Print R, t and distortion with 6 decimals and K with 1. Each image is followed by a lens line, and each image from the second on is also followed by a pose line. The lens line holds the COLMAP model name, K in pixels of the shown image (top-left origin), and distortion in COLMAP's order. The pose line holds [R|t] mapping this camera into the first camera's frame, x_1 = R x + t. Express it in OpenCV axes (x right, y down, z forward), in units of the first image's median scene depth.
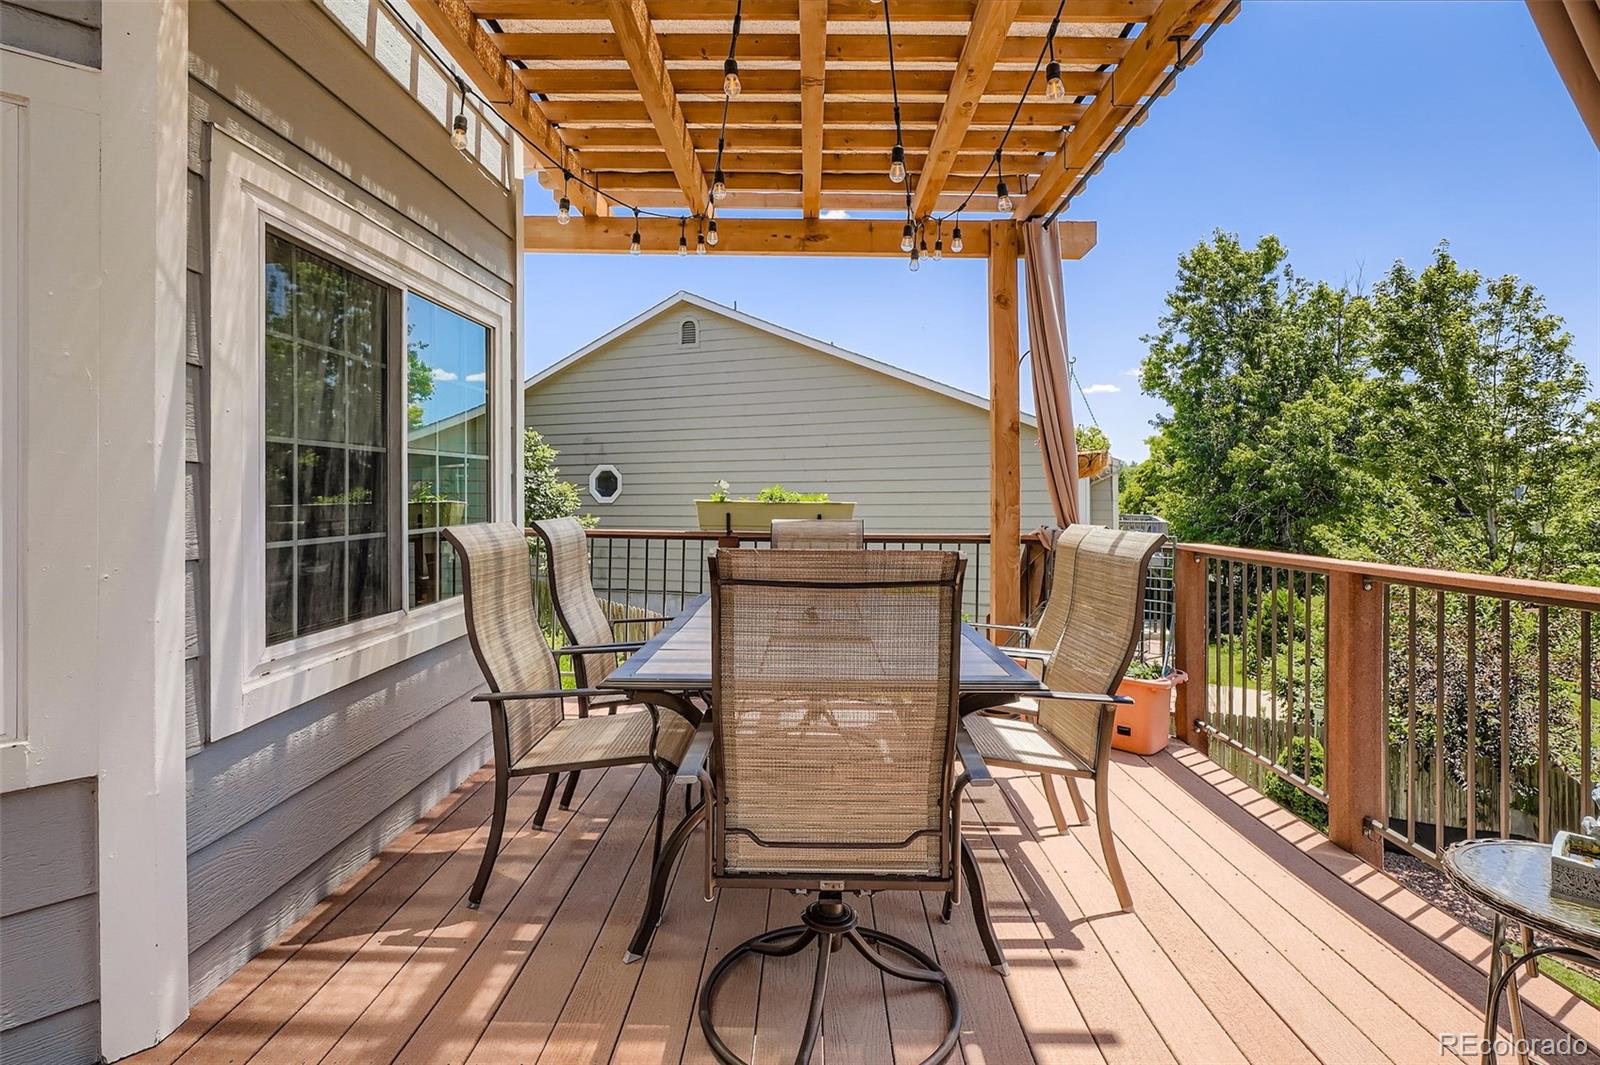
lens RADIAL K [[780.8, 0, 801.9], [0, 780.8, 485.2], [0, 0, 1]] dist [-0.006325, -0.000206]
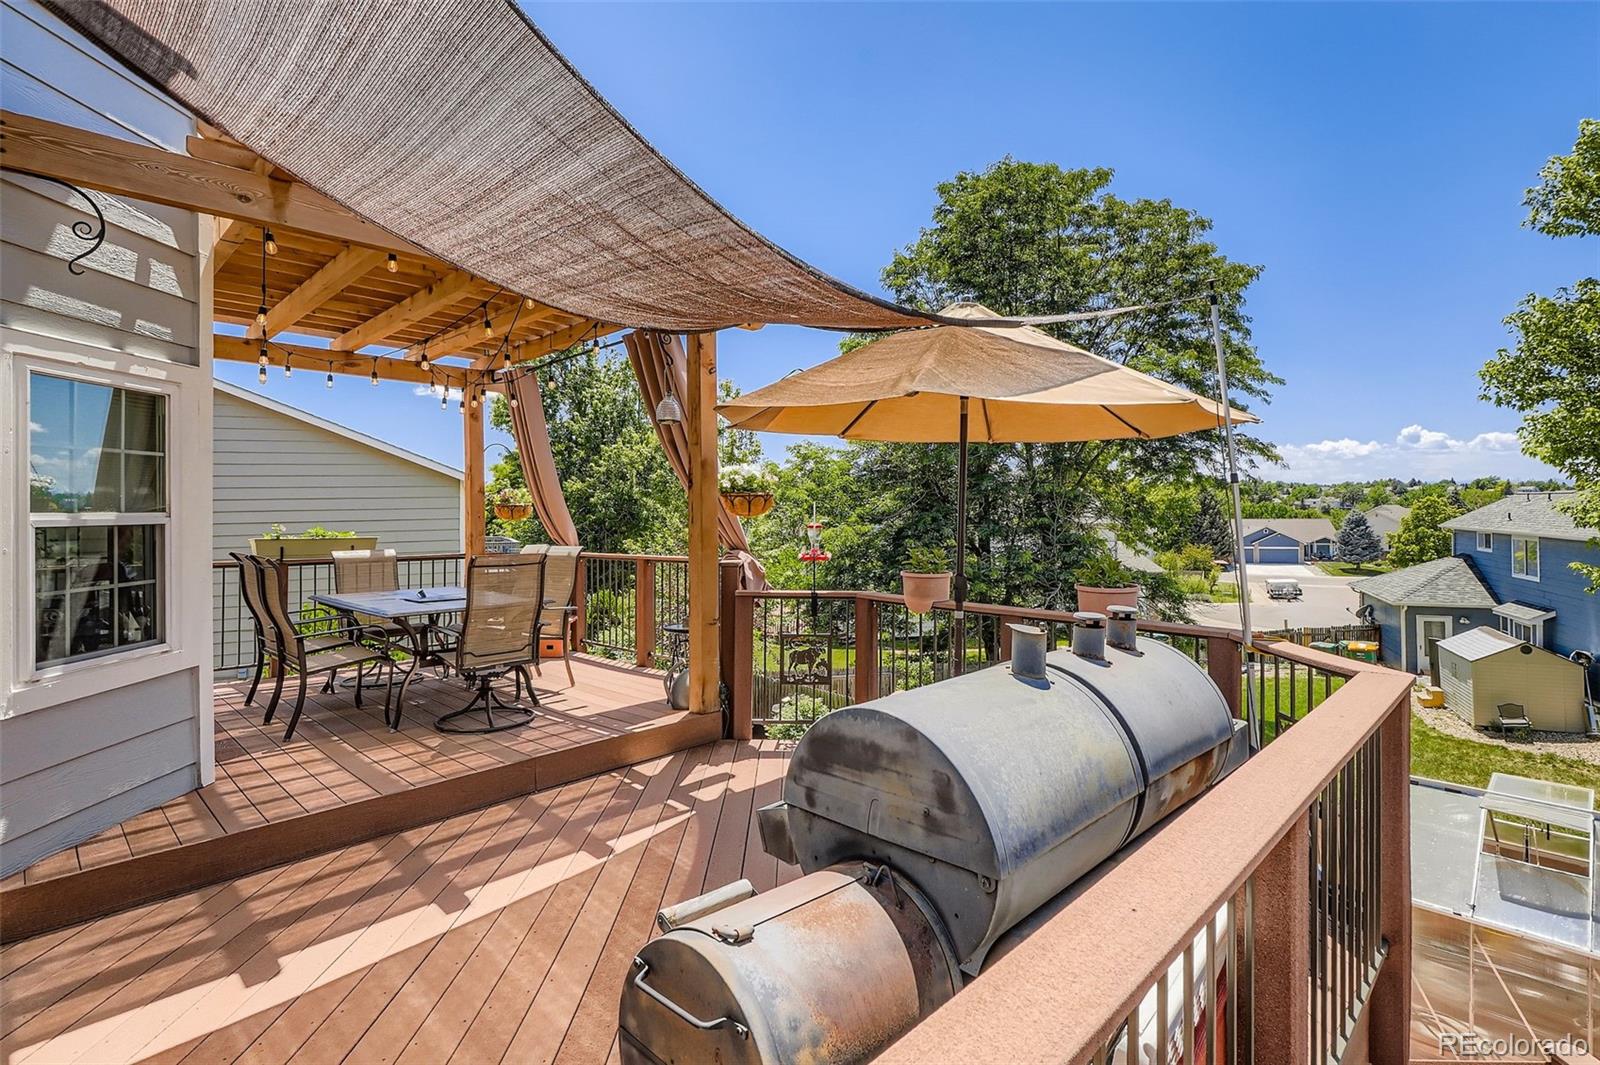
lens RADIAL K [[780.8, 0, 800.6], [0, 780.8, 516.4], [0, 0, 1]] dist [-0.006325, -0.000206]
pose [[0.691155, -0.011123, 0.722621, -0.089417], [0.000703, 0.999891, 0.014719, -0.007795], [-0.722706, -0.009665, 0.691088, -0.129159]]
